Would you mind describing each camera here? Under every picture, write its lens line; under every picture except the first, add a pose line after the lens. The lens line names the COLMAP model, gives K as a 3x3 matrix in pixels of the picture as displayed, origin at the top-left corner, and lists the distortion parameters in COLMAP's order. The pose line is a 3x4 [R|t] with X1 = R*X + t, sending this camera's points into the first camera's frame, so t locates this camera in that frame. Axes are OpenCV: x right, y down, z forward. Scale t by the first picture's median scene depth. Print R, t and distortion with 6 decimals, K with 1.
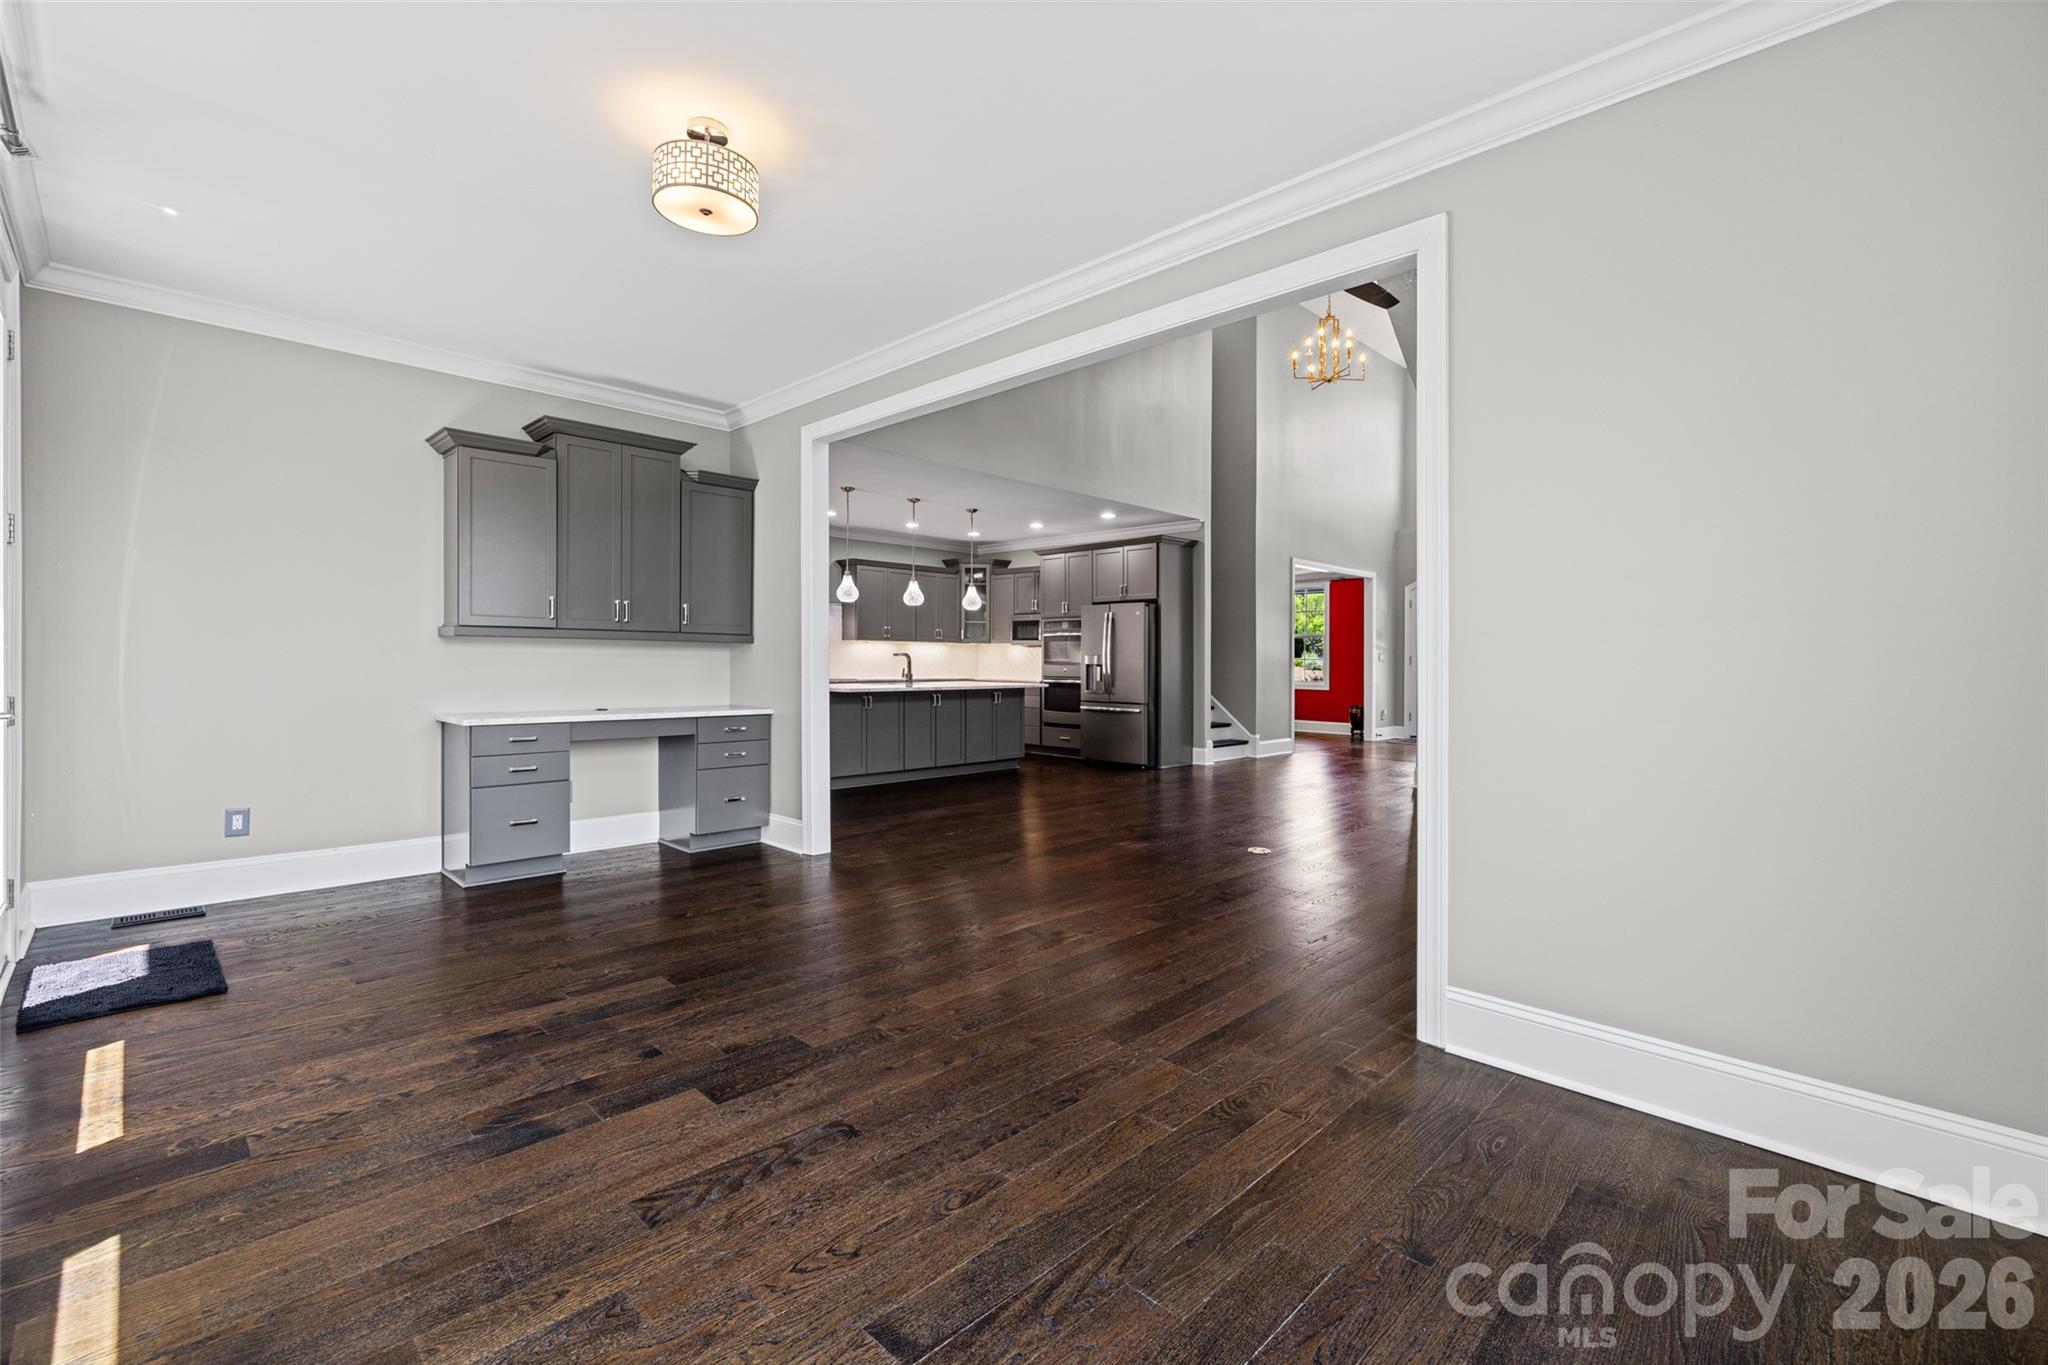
lens RADIAL K [[881.7, 0, 1023.4], [0, 881.7, 670.0], [0, 0, 1]] dist [-0.002155, 0.000023]
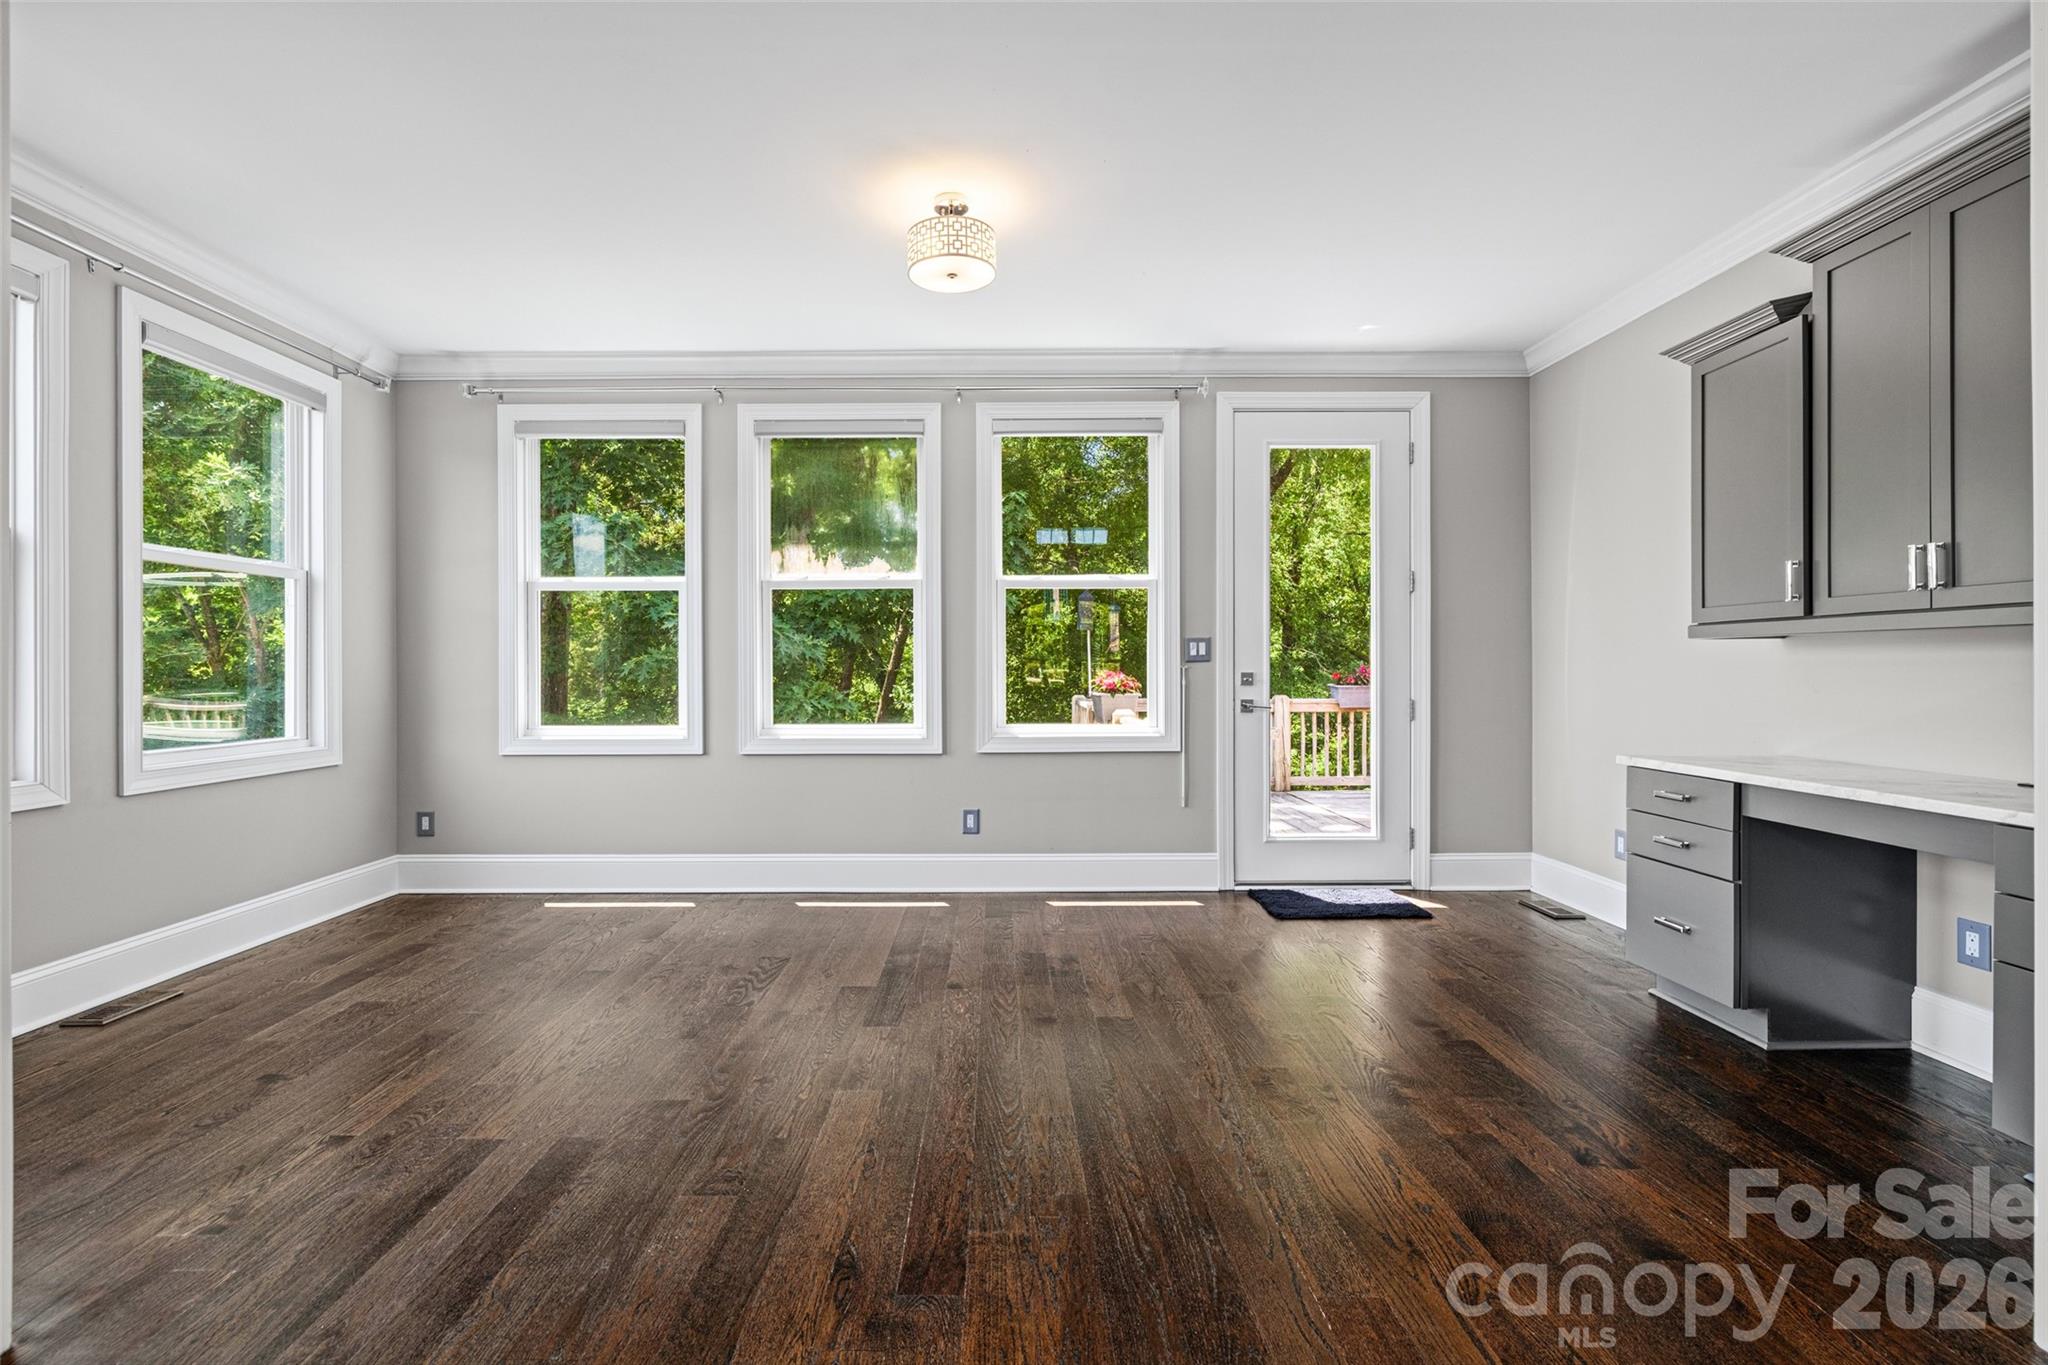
lens RADIAL K [[881.7, 0, 1005.9], [0, 881.7, 680.4], [0, 0, 1]] dist [-0.002155, 0.000023]
pose [[-0.708085, -0.001551, -0.706126, 0.290242], [-0.007272, 0.999961, 0.005095, -0.006344], [0.706090, 0.008742, -0.708068, 1.350594]]
